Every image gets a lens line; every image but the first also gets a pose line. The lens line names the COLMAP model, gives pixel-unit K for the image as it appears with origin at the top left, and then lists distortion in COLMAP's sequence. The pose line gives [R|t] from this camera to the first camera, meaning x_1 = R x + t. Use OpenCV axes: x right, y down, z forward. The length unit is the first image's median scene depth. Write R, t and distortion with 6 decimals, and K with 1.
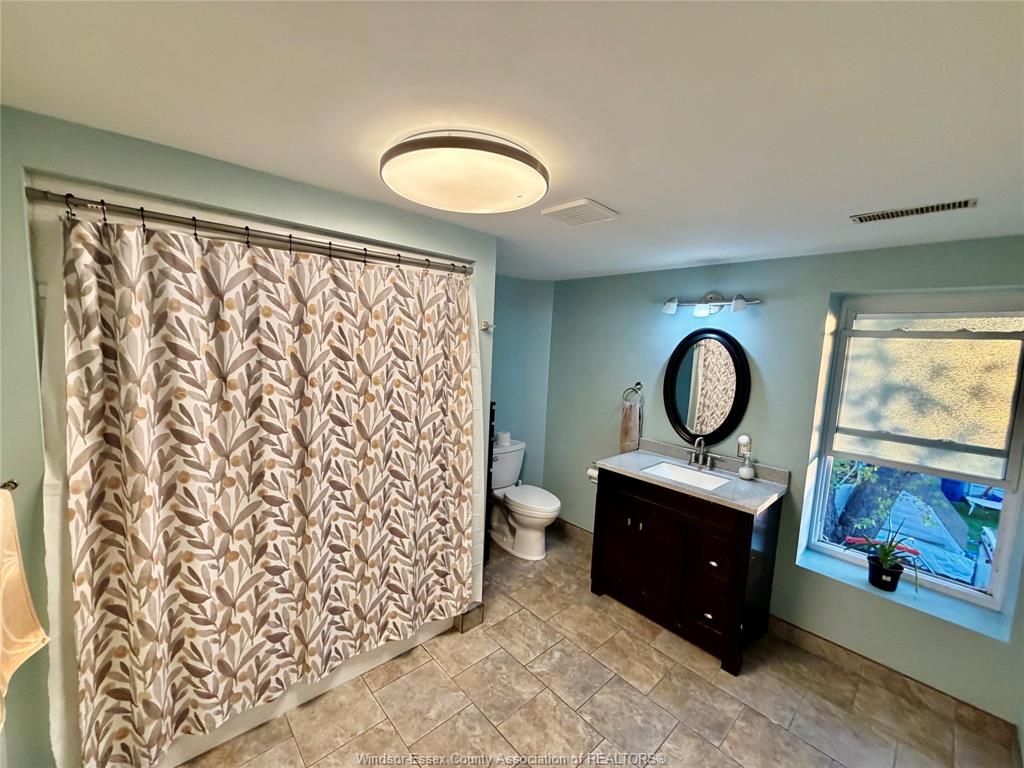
lens RADIAL K [[408.3, 0, 507.7], [0, 408.3, 379.3], [0, 0, 1]] dist [-0.003124, 0.000940]
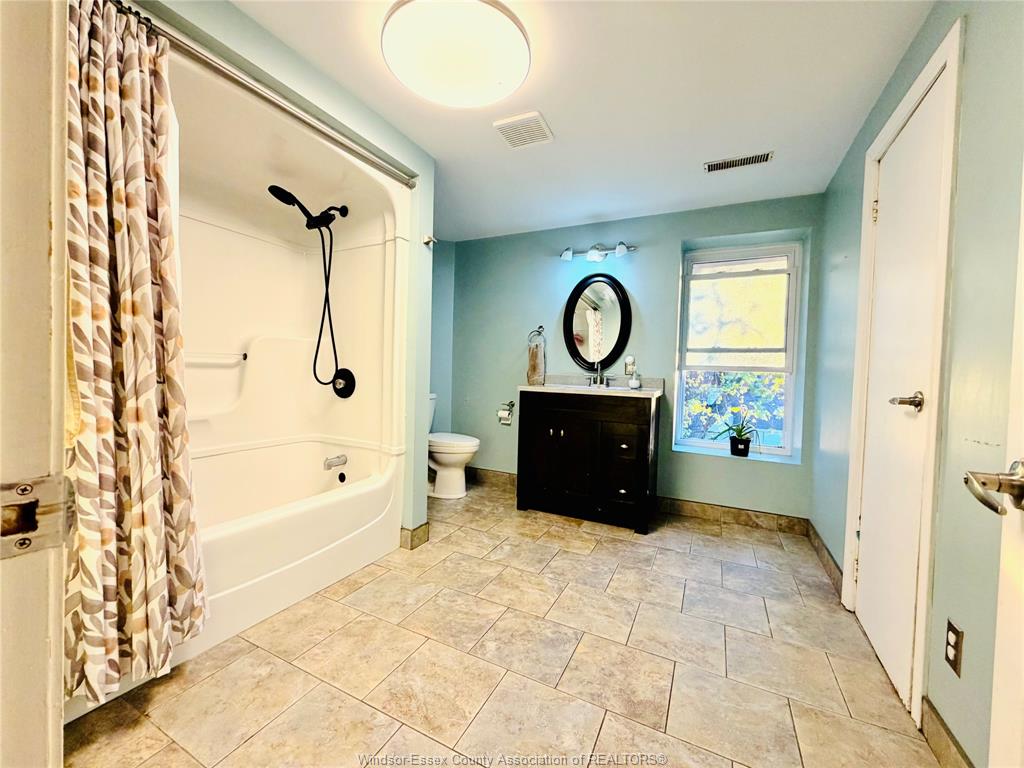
lens RADIAL K [[408.3, 0, 505.9], [0, 408.3, 384.3], [0, 0, 1]] dist [-0.003124, 0.000940]
pose [[0.933798, -0.033991, 0.356182, -0.230508], [0.052656, 0.997694, -0.042836, 0.269957], [-0.353905, 0.058756, 0.933434, -0.025548]]
